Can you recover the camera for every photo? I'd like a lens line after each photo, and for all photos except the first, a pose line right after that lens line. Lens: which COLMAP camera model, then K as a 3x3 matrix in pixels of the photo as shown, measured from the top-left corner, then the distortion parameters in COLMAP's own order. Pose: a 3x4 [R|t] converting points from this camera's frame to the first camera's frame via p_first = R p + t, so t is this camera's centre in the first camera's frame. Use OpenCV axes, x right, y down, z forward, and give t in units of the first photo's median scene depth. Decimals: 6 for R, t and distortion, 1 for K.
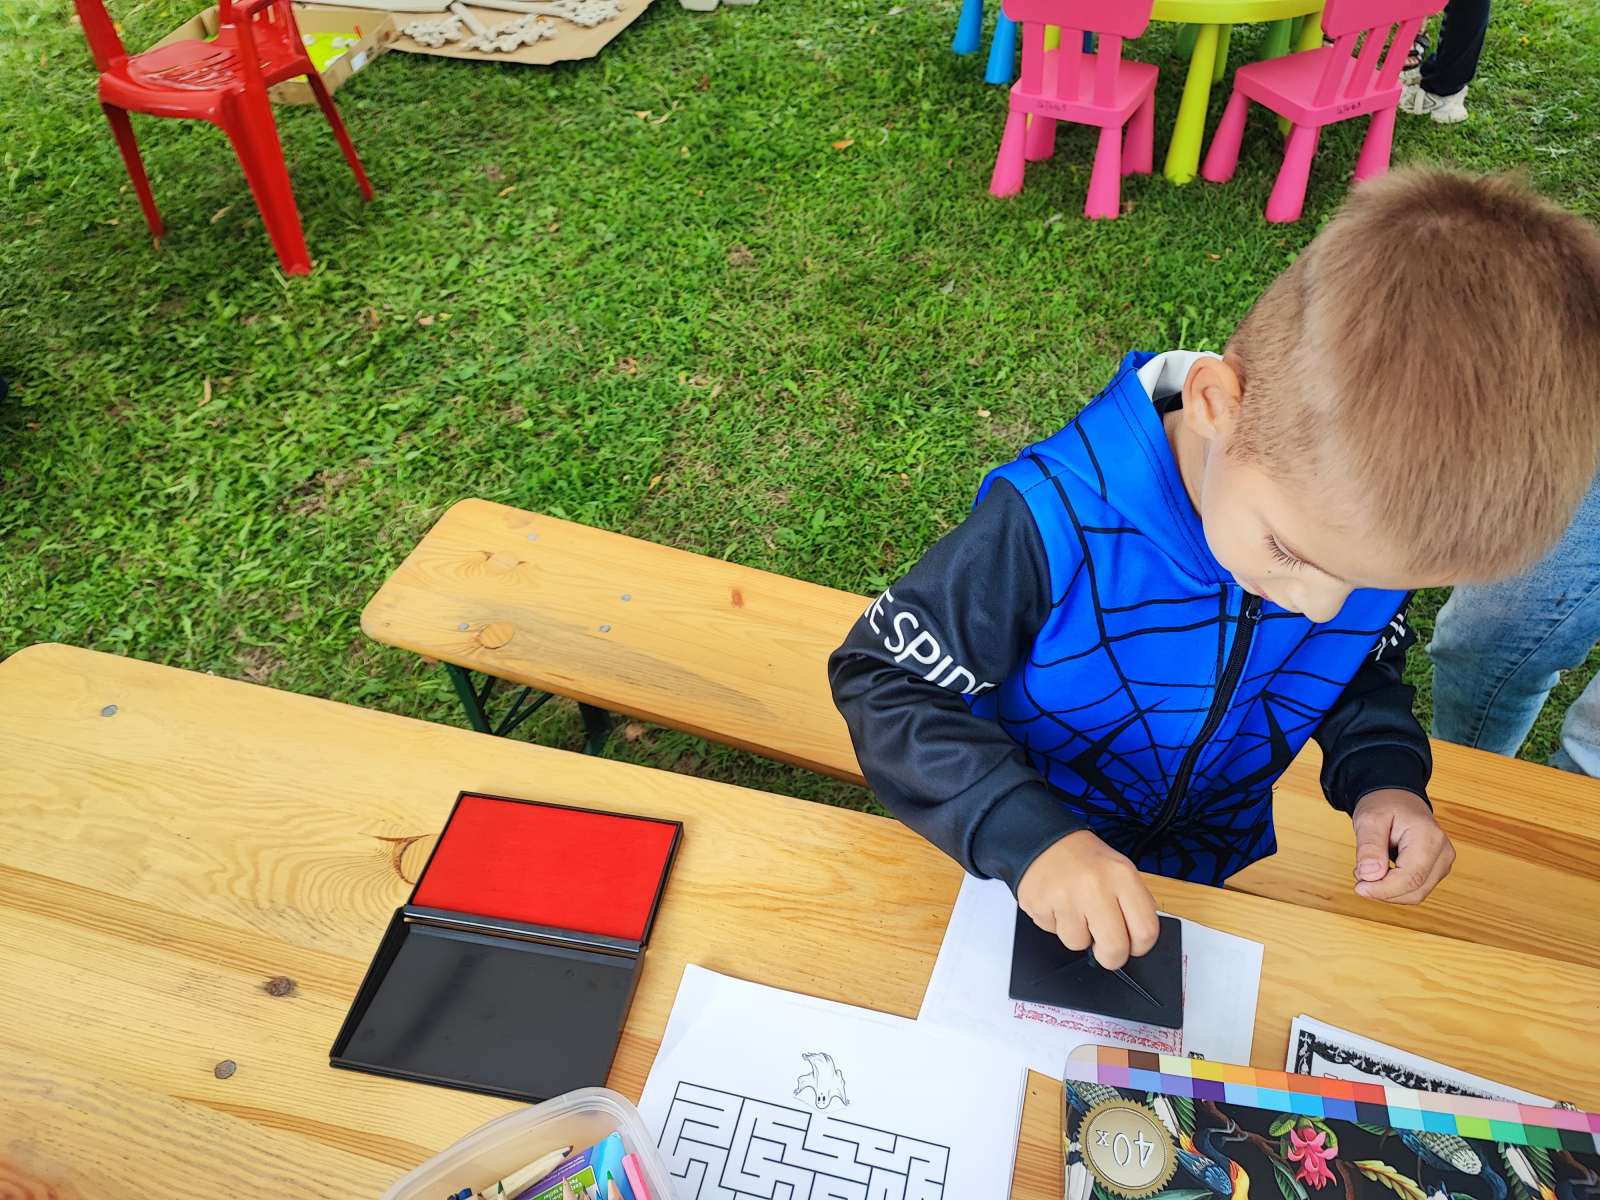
lens RADIAL K [[1172.1, 0, 795.5], [0, 1172.1, 604.2], [0, 0, 1]] dist [0.052025, -0.062261]
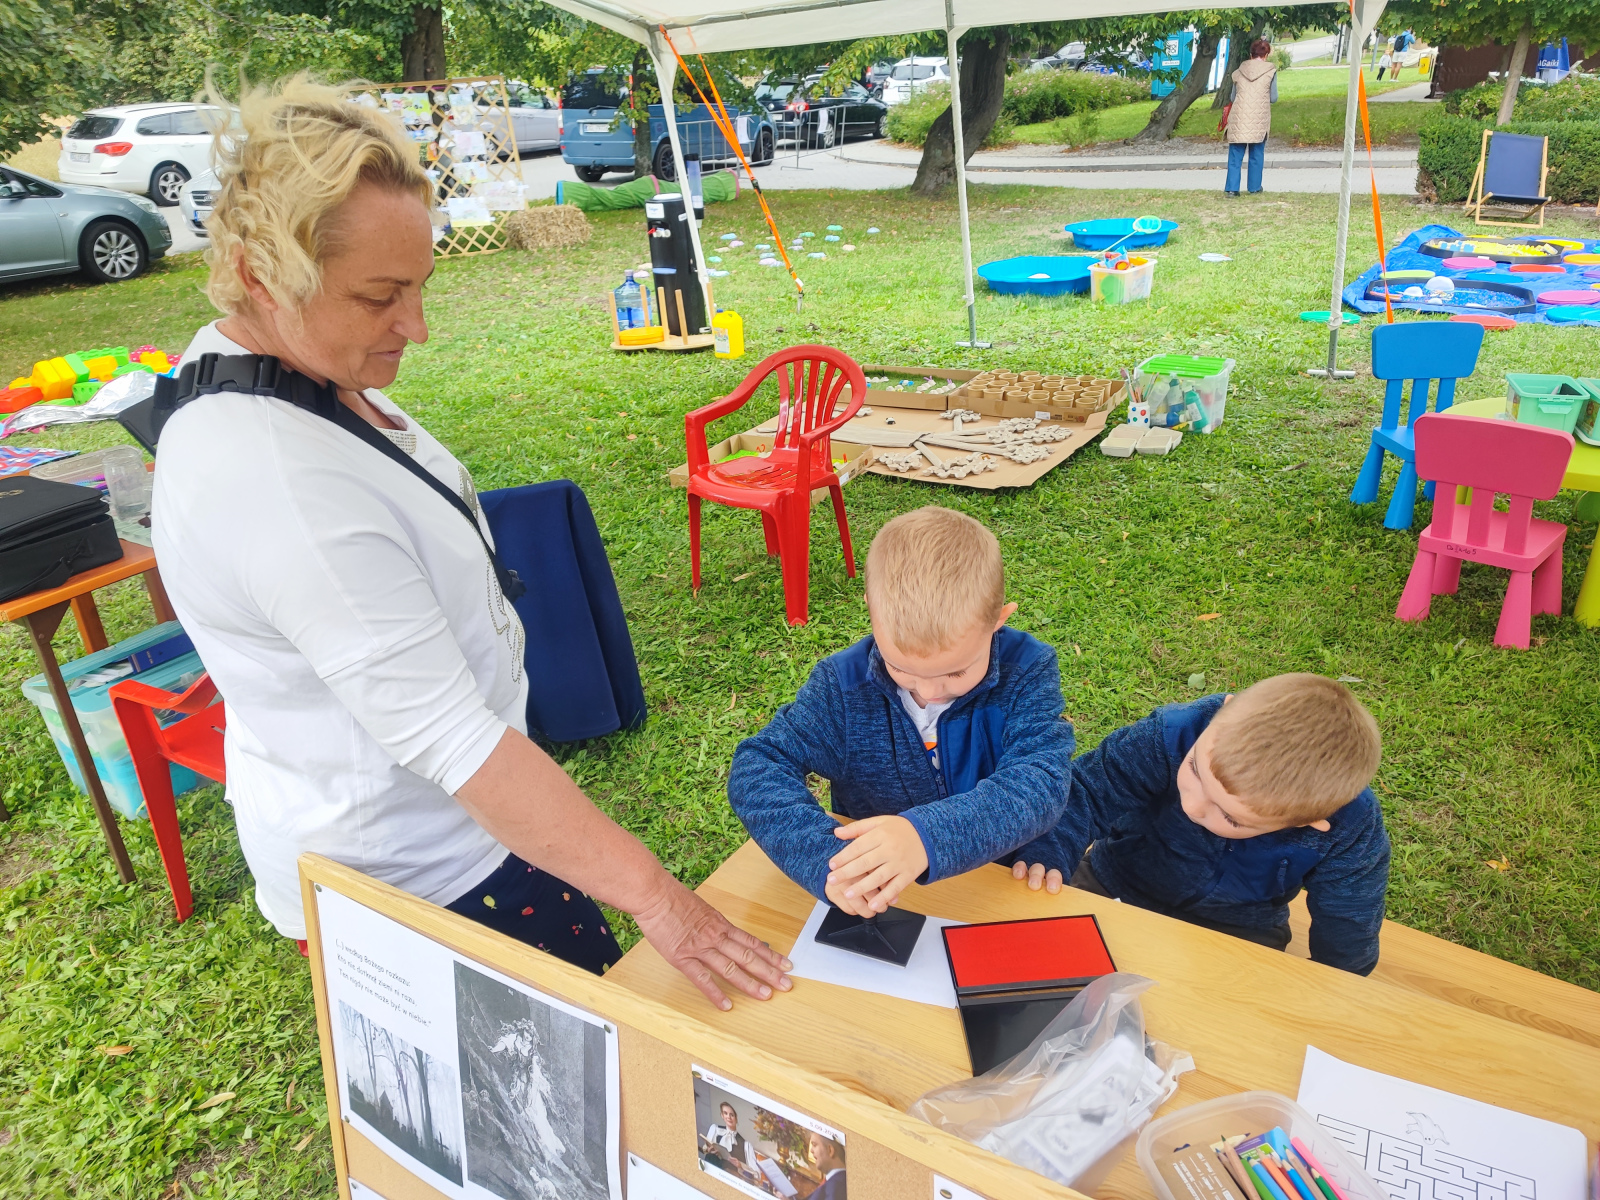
lens RADIAL K [[1172.1, 0, 784.8], [0, 1172.1, 579.7], [0, 0, 1]] dist [0.052025, -0.062261]
pose [[0.956986, 0.084733, -0.277485, -0.084281], [-0.176222, 0.929533, -0.323906, 0.085116], [0.230486, 0.358872, 0.904482, -0.159596]]
